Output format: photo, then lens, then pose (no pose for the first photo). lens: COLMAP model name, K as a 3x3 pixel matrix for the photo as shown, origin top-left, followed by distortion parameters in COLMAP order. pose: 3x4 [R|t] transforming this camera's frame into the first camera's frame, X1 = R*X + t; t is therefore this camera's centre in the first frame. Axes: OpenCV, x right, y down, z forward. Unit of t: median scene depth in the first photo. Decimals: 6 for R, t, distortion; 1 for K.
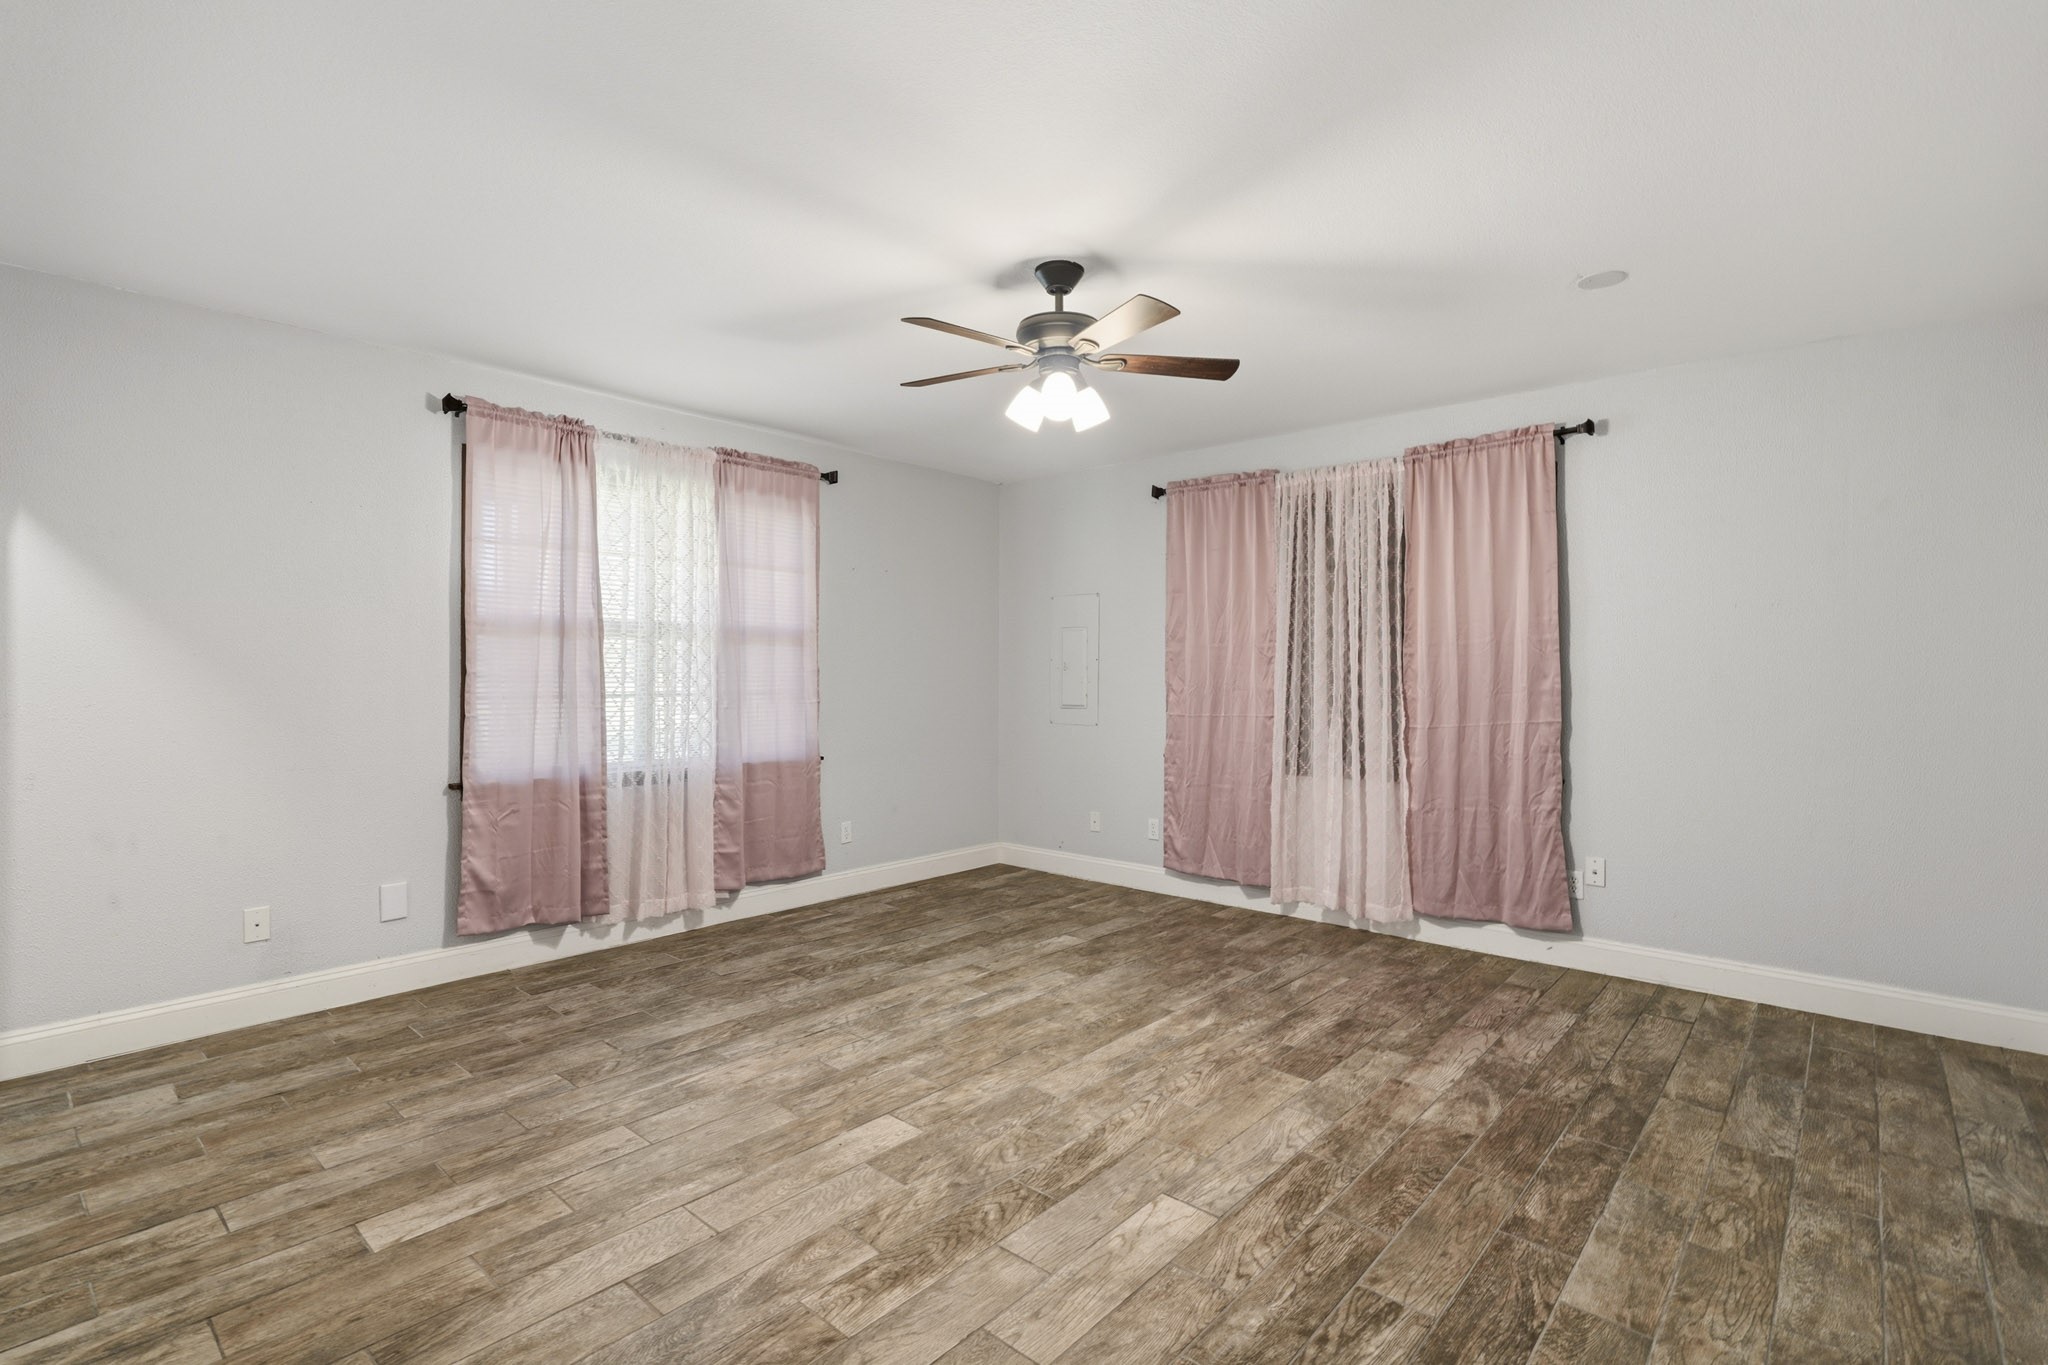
lens RADIAL K [[905.4, 0, 1020.9], [0, 905.4, 676.5], [0, 0, 1]] dist [-0.002643, 0.000905]
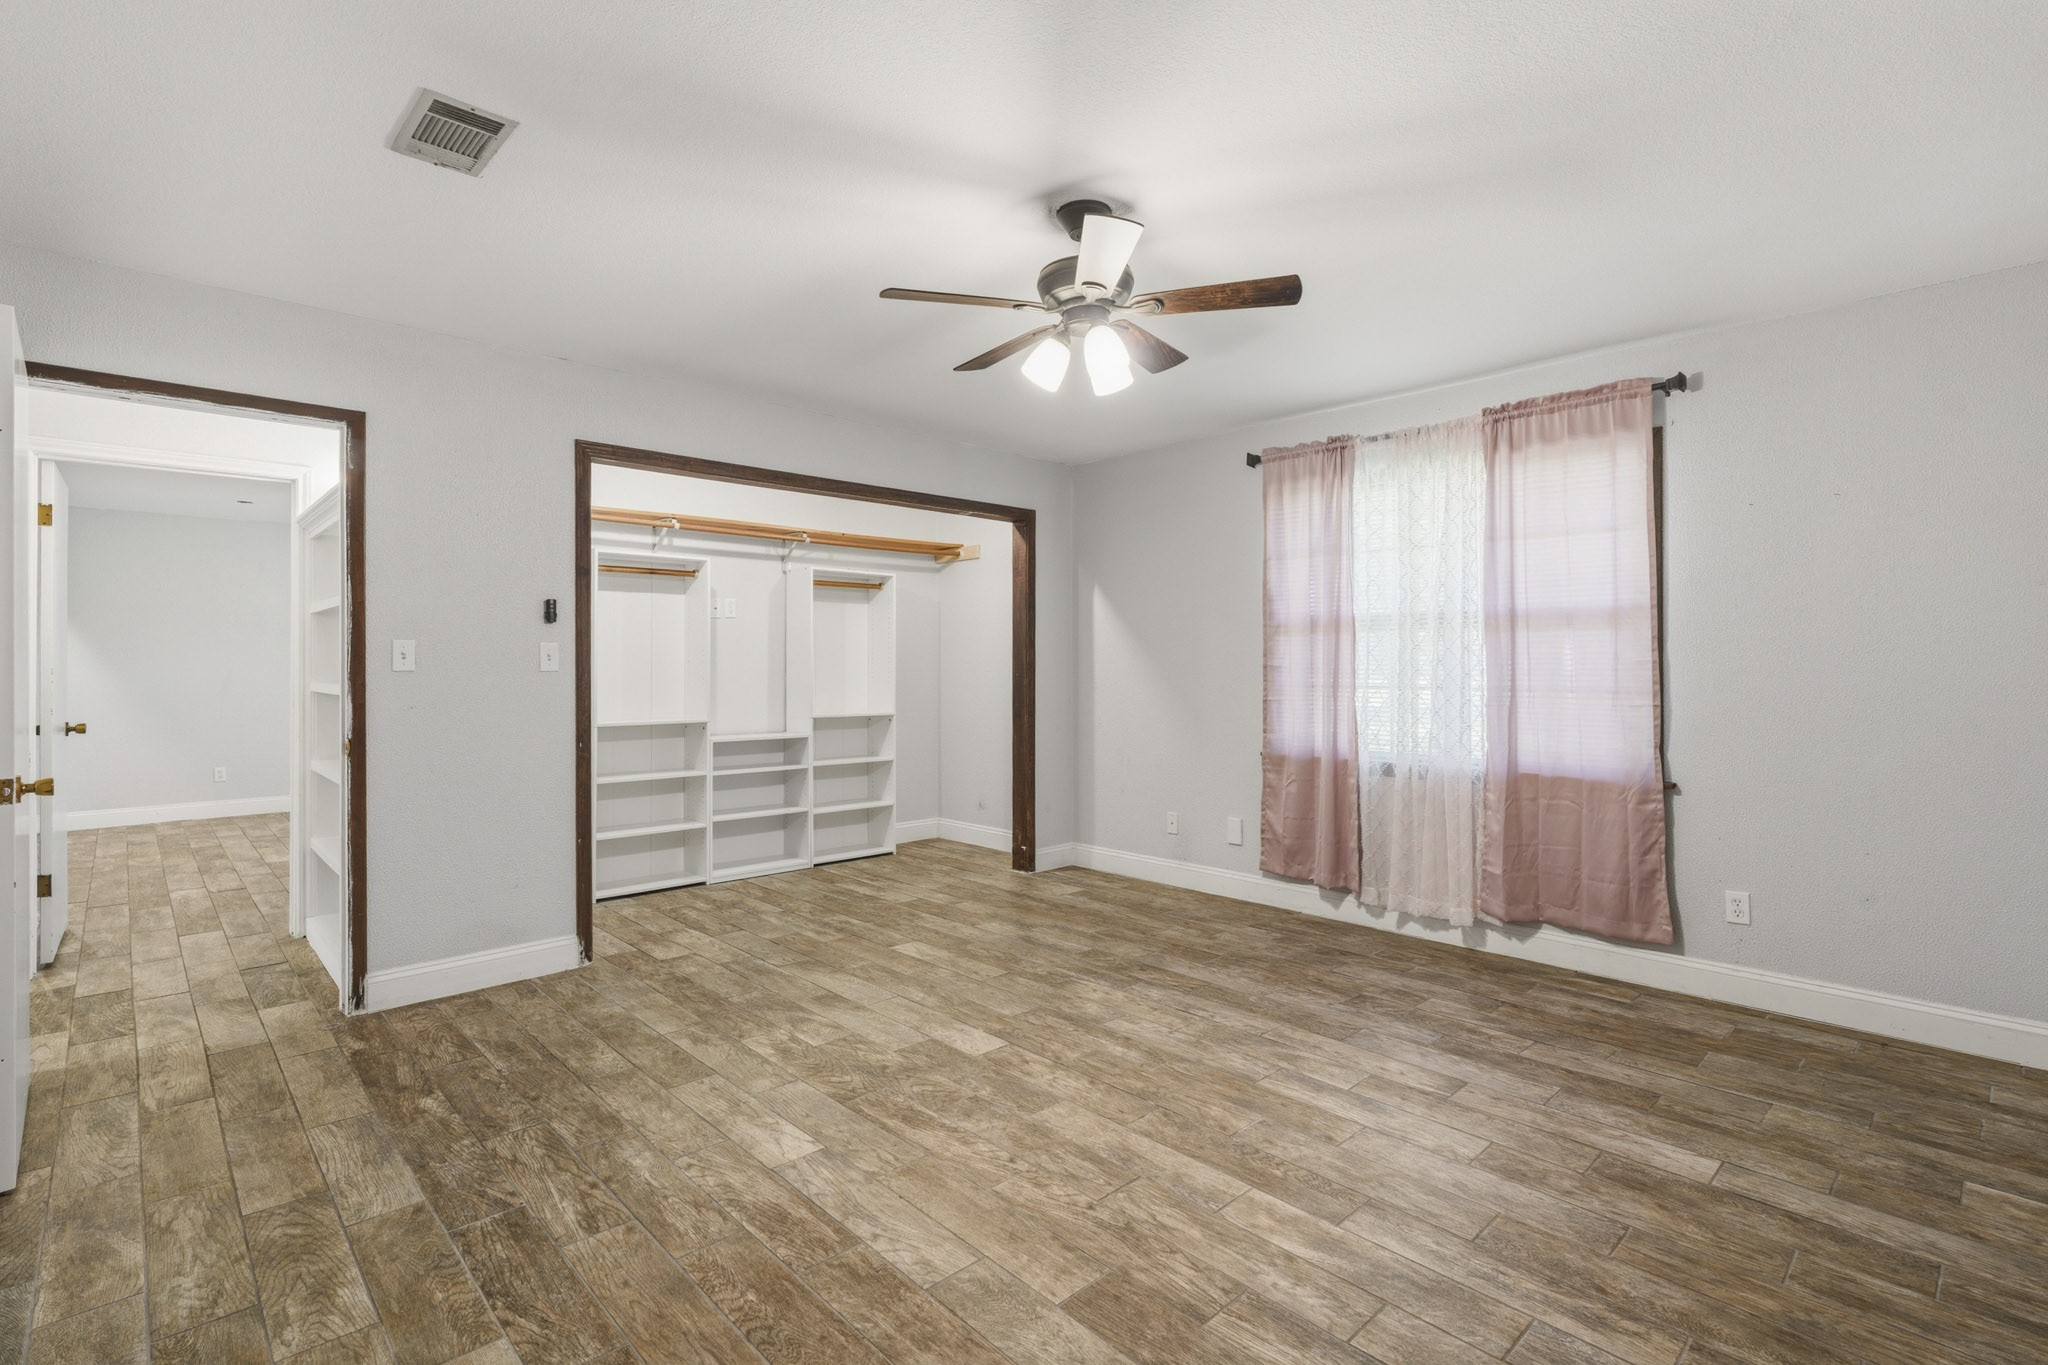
lens RADIAL K [[905.4, 0, 1020.9], [0, 905.4, 669.1], [0, 0, 1]] dist [-0.002643, 0.000905]
pose [[-0.037943, 0.003331, -0.999274, 0.862702], [-0.004668, 0.999983, 0.003511, -0.002076], [0.999269, 0.004798, -0.037927, 0.896611]]
